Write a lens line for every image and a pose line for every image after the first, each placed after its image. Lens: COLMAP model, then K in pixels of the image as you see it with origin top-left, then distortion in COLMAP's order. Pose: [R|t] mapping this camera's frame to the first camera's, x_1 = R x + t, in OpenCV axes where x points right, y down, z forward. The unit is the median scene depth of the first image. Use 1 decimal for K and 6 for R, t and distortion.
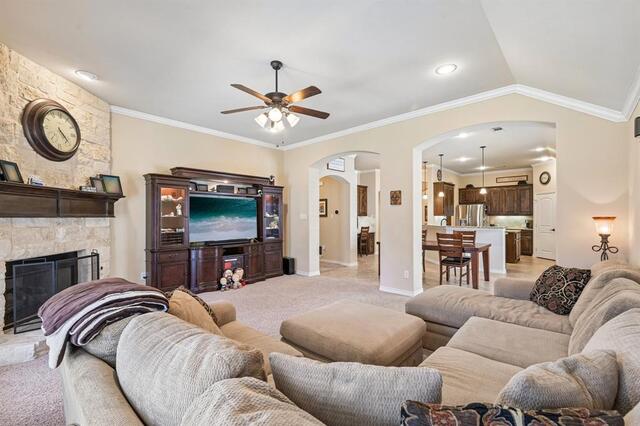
lens RADIAL K [[276.7, 0, 325.0], [0, 276.7, 216.6], [0, 0, 1]] dist [0.001238, -0.000796]
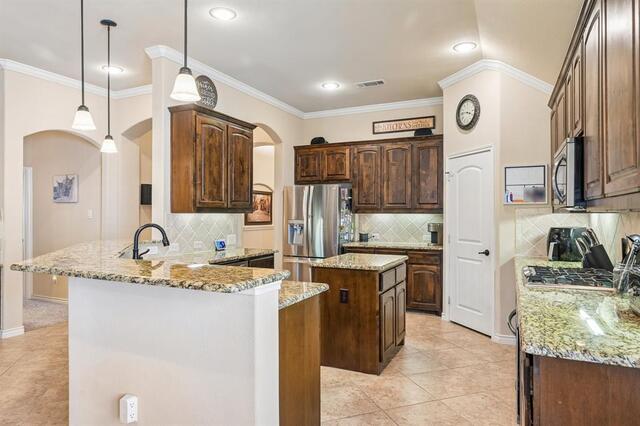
lens RADIAL K [[394.3, 0, 329.4], [0, 394.3, 211.9], [0, 0, 1]] dist [-0.009025, 0.007568]
pose [[0.954349, 0.002692, 0.298682, 0.444562], [-0.002232, 0.999996, -0.001884, -0.004063], [-0.298686, 0.001131, 0.954351, 0.531295]]
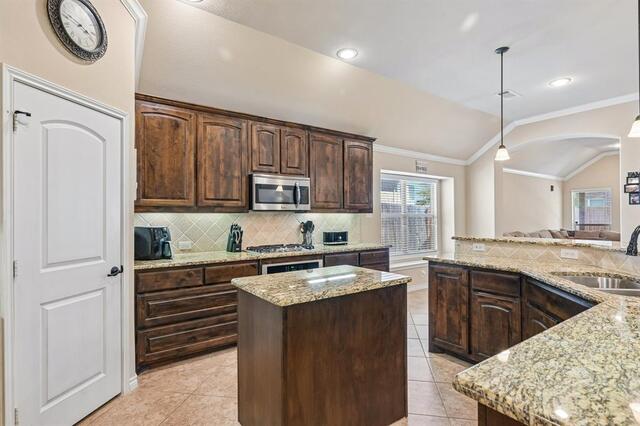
lens RADIAL K [[321.8, 0, 316.0], [0, 321.8, 212.9], [0, 0, 1]] dist [0.000400, -0.000562]
pose [[-0.975005, 0.008093, 0.222035, 0.559255], [0.005323, 0.999900, -0.013070, 0.001749], [-0.222119, -0.011561, -0.974951, 1.162062]]
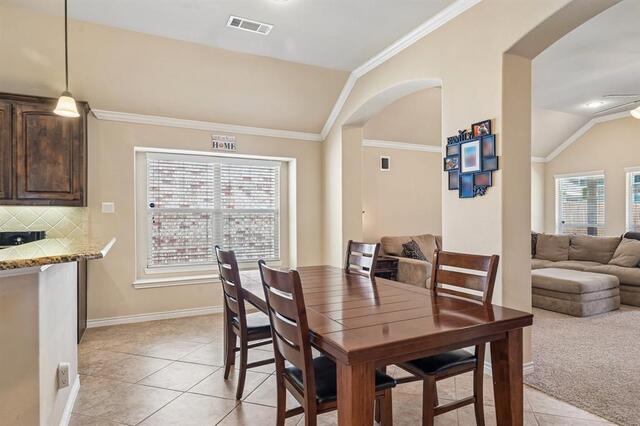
lens RADIAL K [[369.6, 0, 320.4], [0, 369.6, 216.9], [0, 0, 1]] dist [0.003217, -0.003532]
pose [[-0.930194, 0.006046, 0.367018, 0.162988], [0.005659, 0.999982, -0.002132, 0.011188], [-0.367024, 0.000094, -0.930211, 0.928903]]
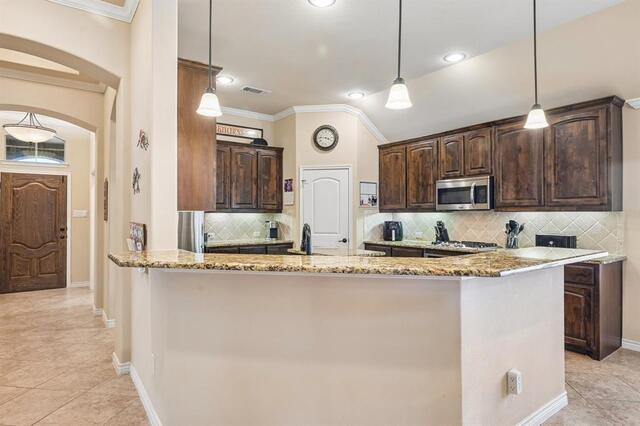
lens RADIAL K [[362.0, 0, 323.0], [0, 362.0, 212.5], [0, 0, 1]] dist [0.005369, -0.001385]
pose [[0.198605, 0.008521, 0.980043, 0.141775], [-0.002858, 0.999963, -0.008115, 0.001357], [-0.980075, -0.001189, 0.198622, 0.850491]]
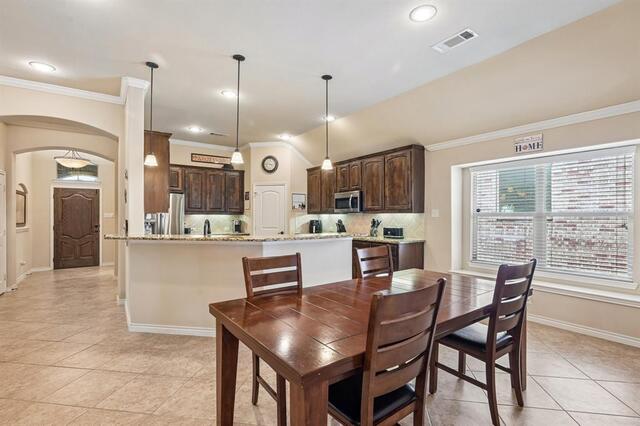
lens RADIAL K [[293.7, 0, 323.1], [0, 293.7, 219.2], [0, 0, 1]] dist [0.001700, 0.001903]
pose [[0.193316, -0.005706, 0.981120, 0.028561], [-0.001383, 0.999981, 0.006088, 0.004633], [-0.981136, -0.002534, 0.193304, 0.681558]]
